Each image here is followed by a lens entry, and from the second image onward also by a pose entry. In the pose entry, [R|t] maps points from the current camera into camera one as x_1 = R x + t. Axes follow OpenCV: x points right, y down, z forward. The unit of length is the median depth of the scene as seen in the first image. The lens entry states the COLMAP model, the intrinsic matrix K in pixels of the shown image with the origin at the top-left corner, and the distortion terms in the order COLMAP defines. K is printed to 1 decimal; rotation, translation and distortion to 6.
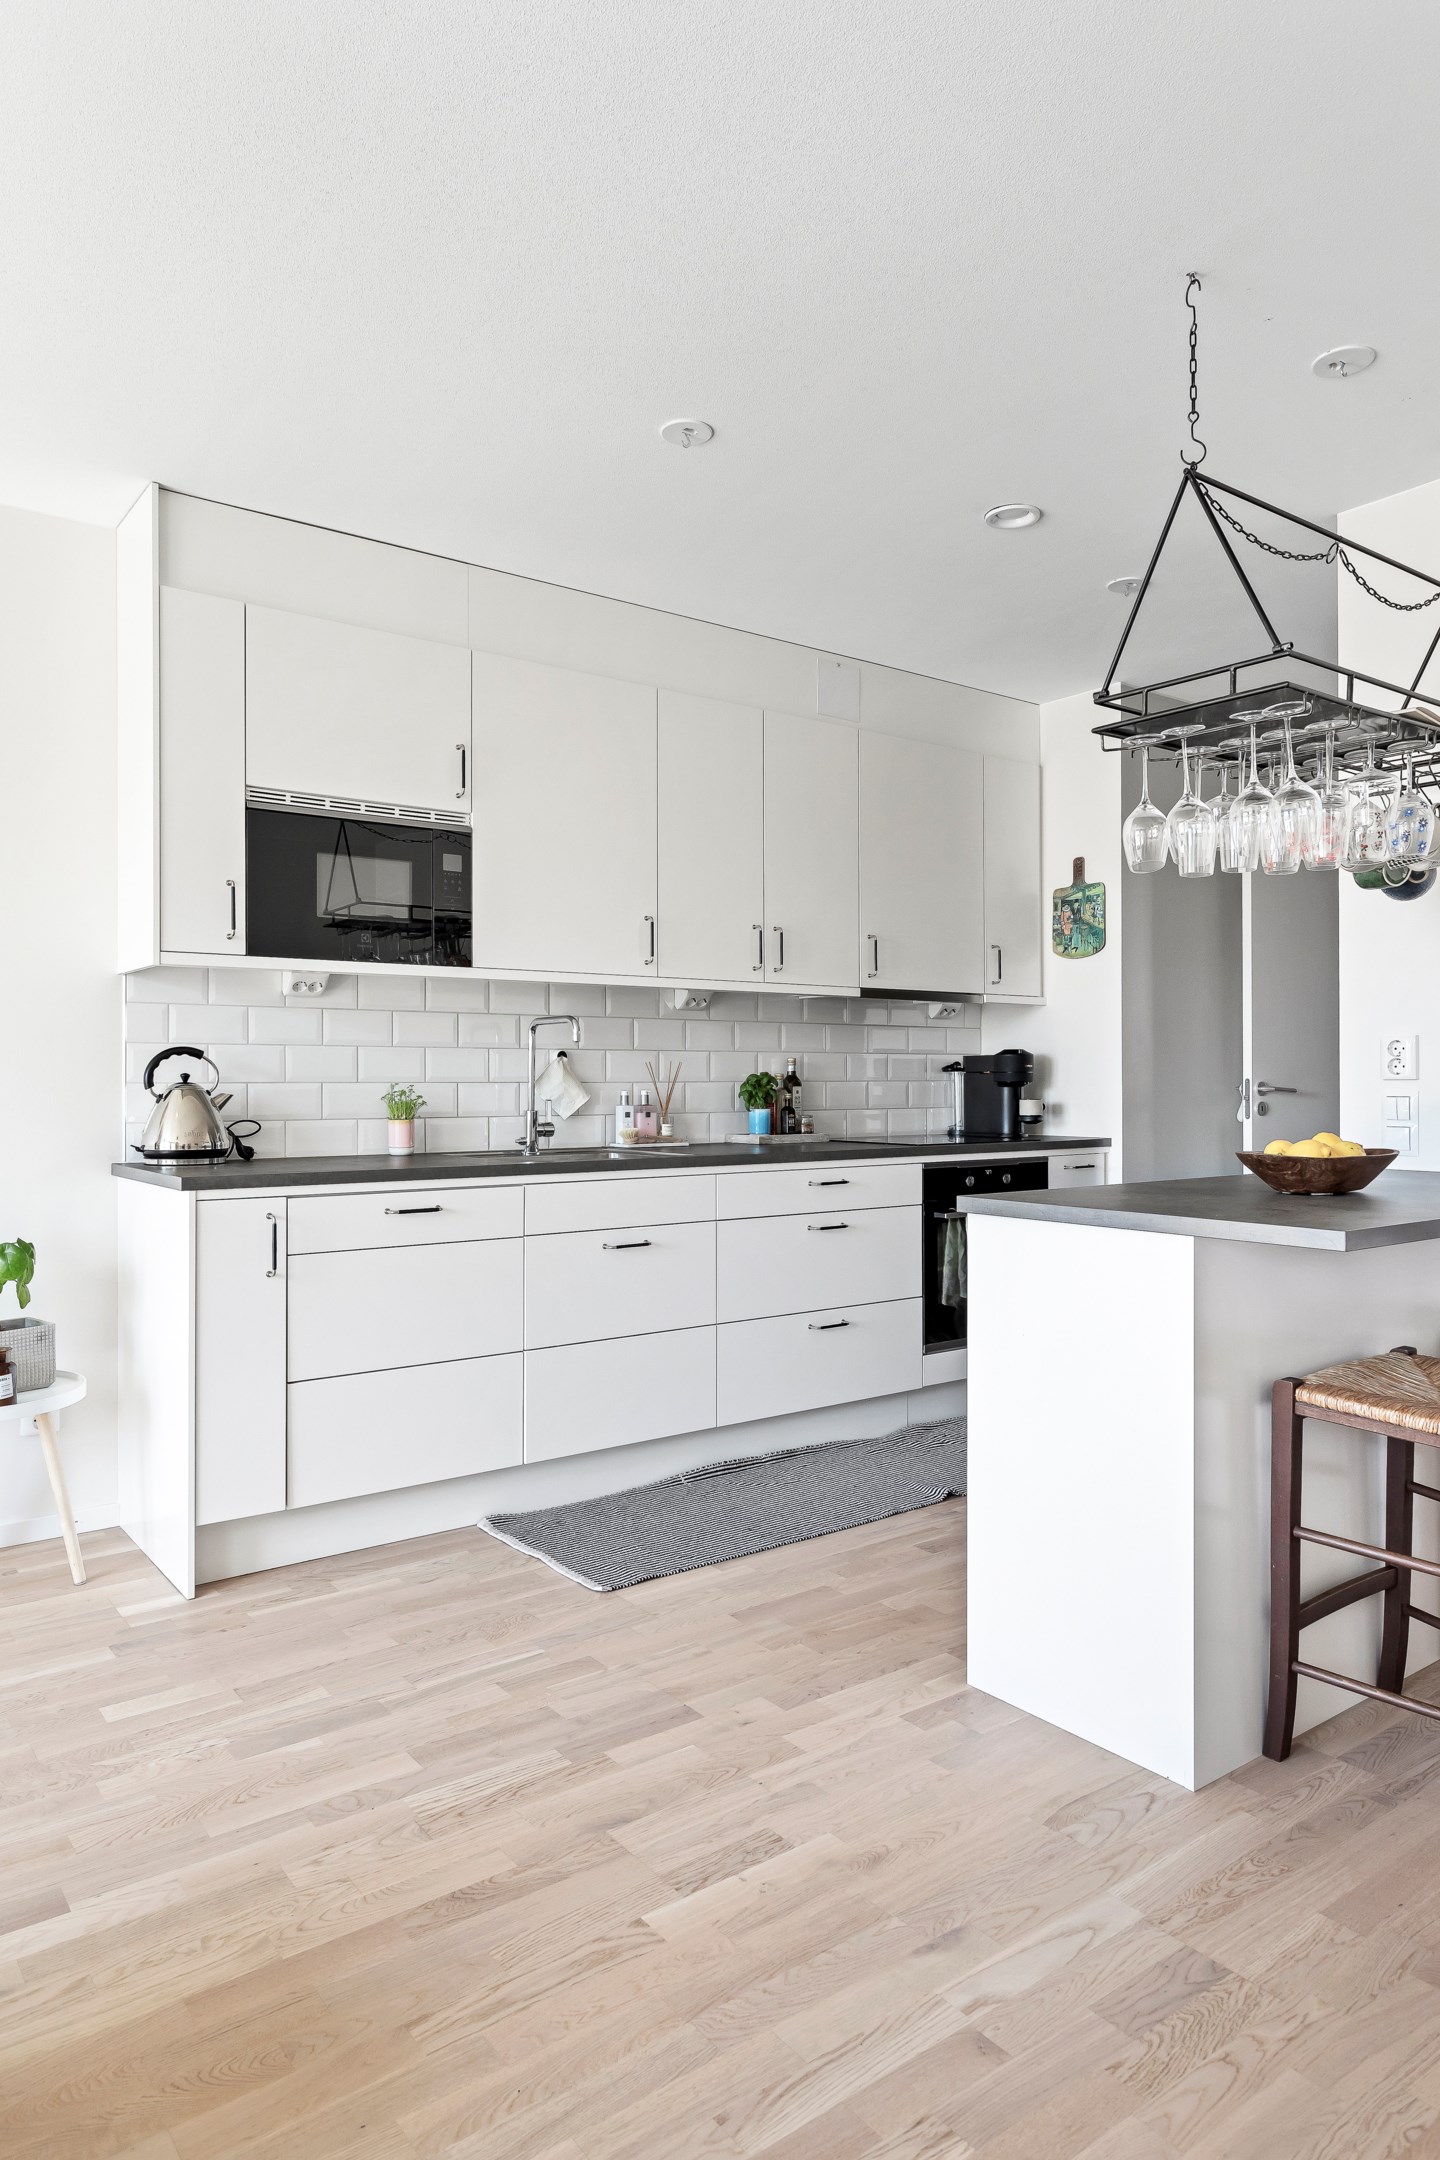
lens RADIAL K [[1368.2, 0, 705.7], [0, 1368.2, 1084.0], [0, 0, 1]] dist [-0.005321, 0.007780]
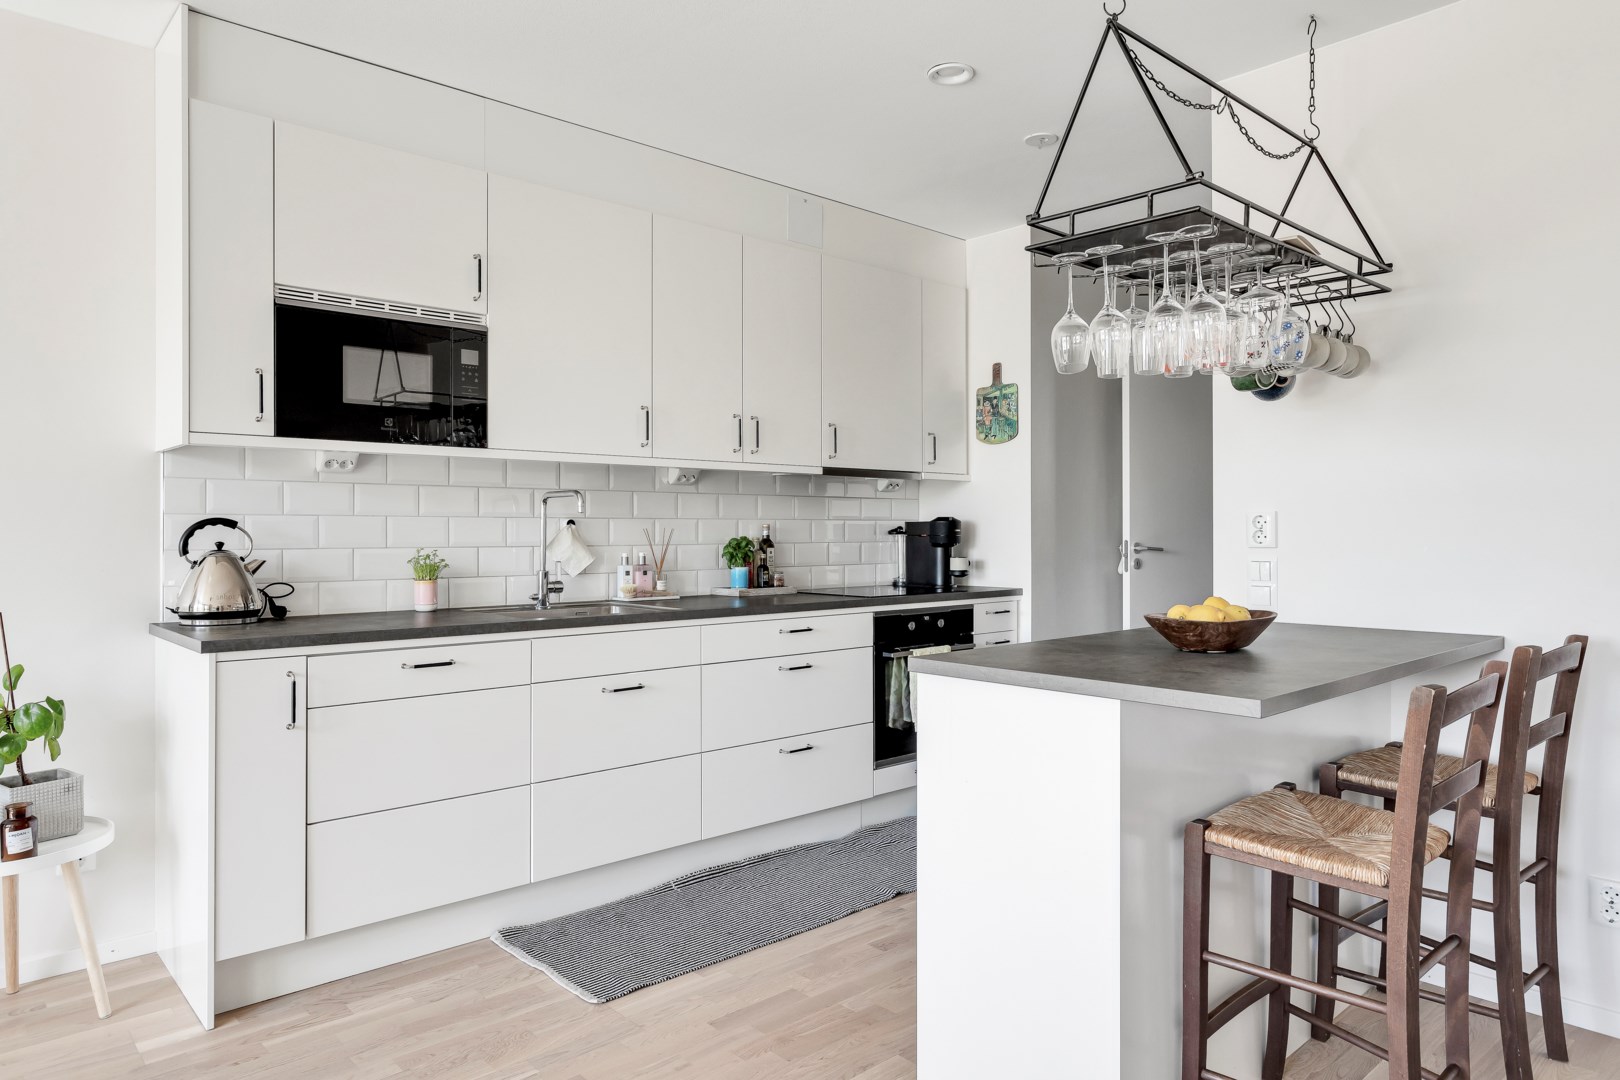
lens RADIAL K [[1029.7, 0, 810.4], [0, 1029.7, 532.3], [0, 0, 1]] dist [-0.003636, 0.004865]
pose [[0.994882, 0.000552, 0.101037, 0.011441], [-0.000473, 1.000000, -0.000800, -0.013622], [-0.101038, 0.000748, 0.994882, 0.107675]]
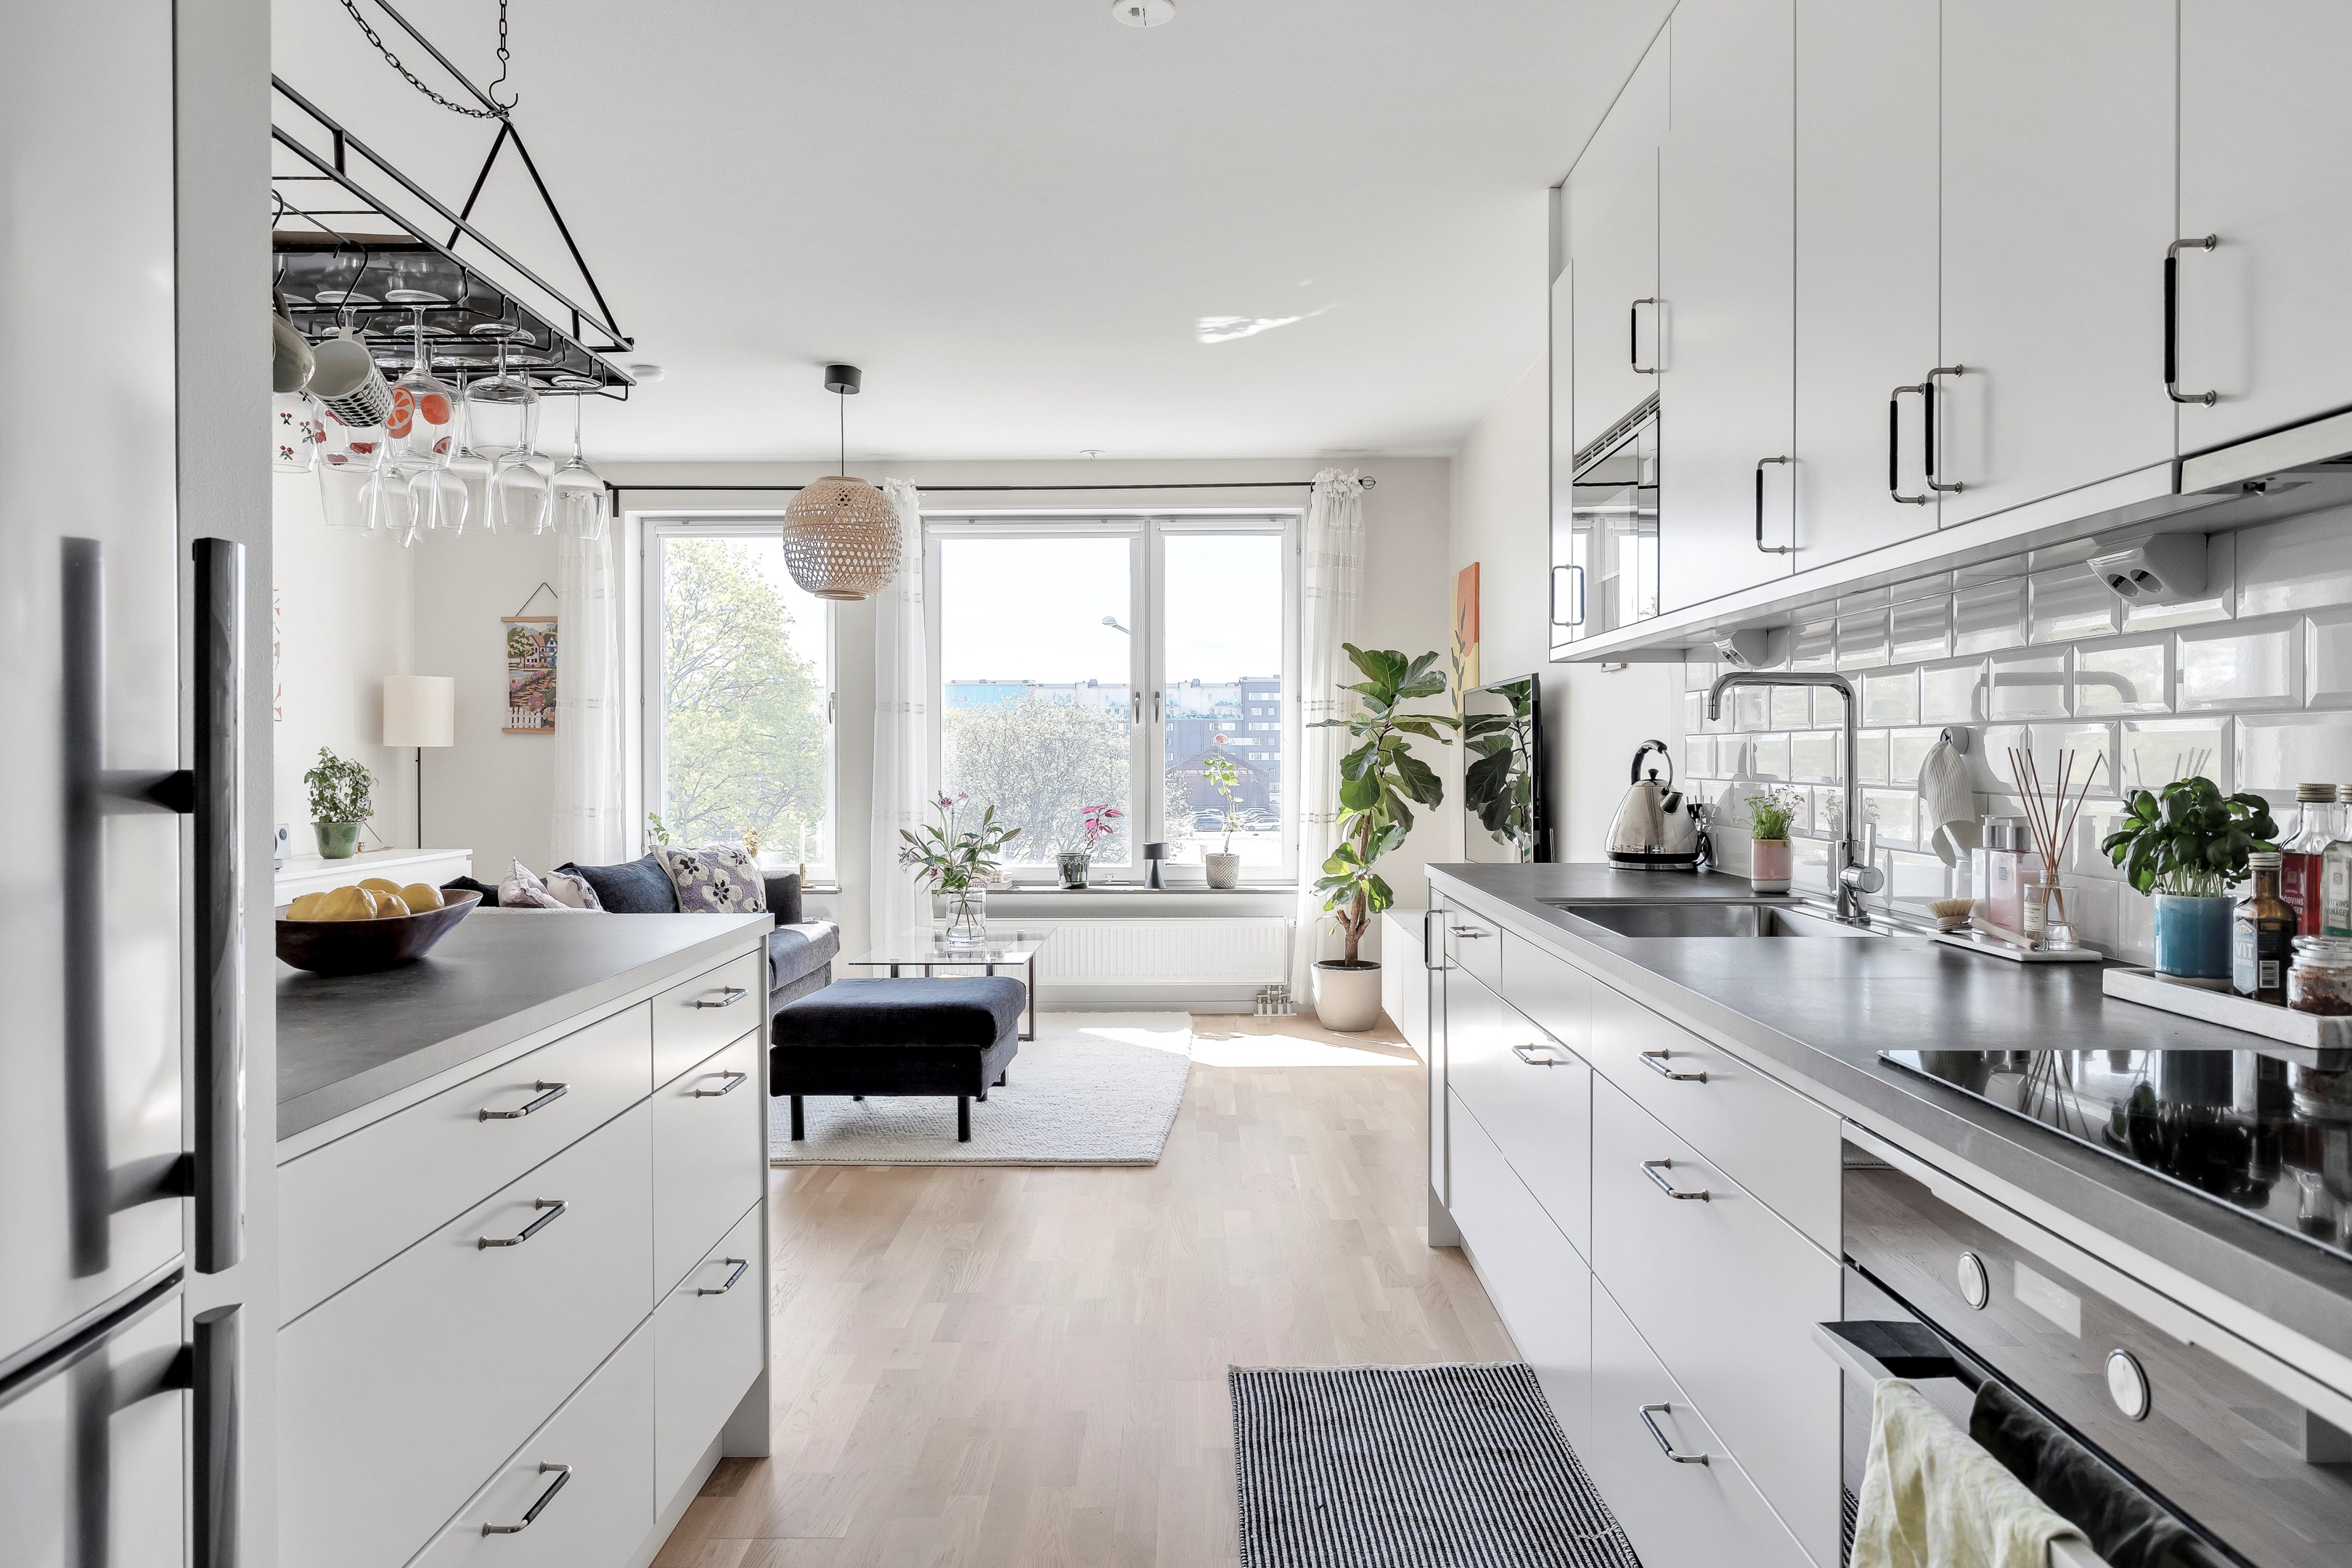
lens RADIAL K [[1495.0, 0, 1161.8], [0, 1495.0, 762.1], [0, 0, 1]] dist [-0.003636, 0.004865]
pose [[-0.612830, 0.008736, -0.790166, 0.547687], [0.001830, 0.999952, 0.009636, -0.020100], [0.790213, 0.004460, -0.612817, 1.216174]]
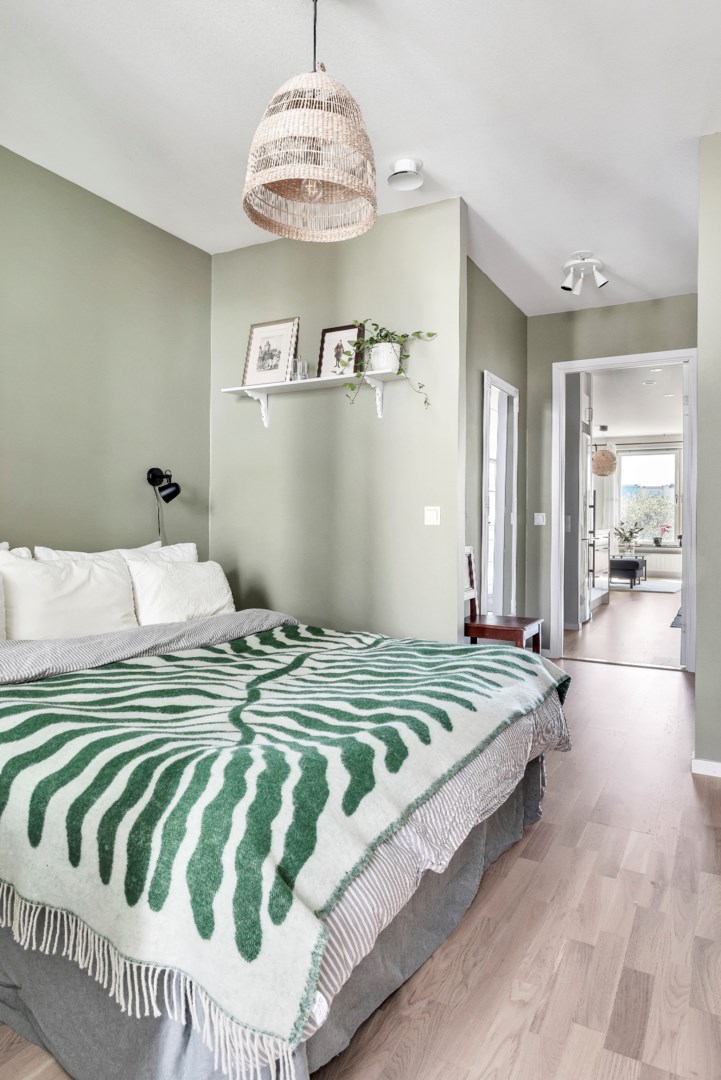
lens RADIAL K [[684.1, 0, 354.1], [0, 684.1, 529.6], [0, 0, 1]] dist [-0.005321, 0.007780]
pose [[-0.909175, 0.005428, -0.416378, 1.773395], [-0.002552, 0.999824, 0.018605, 0.015940], [0.416406, 0.017977, -0.909001, 2.309151]]
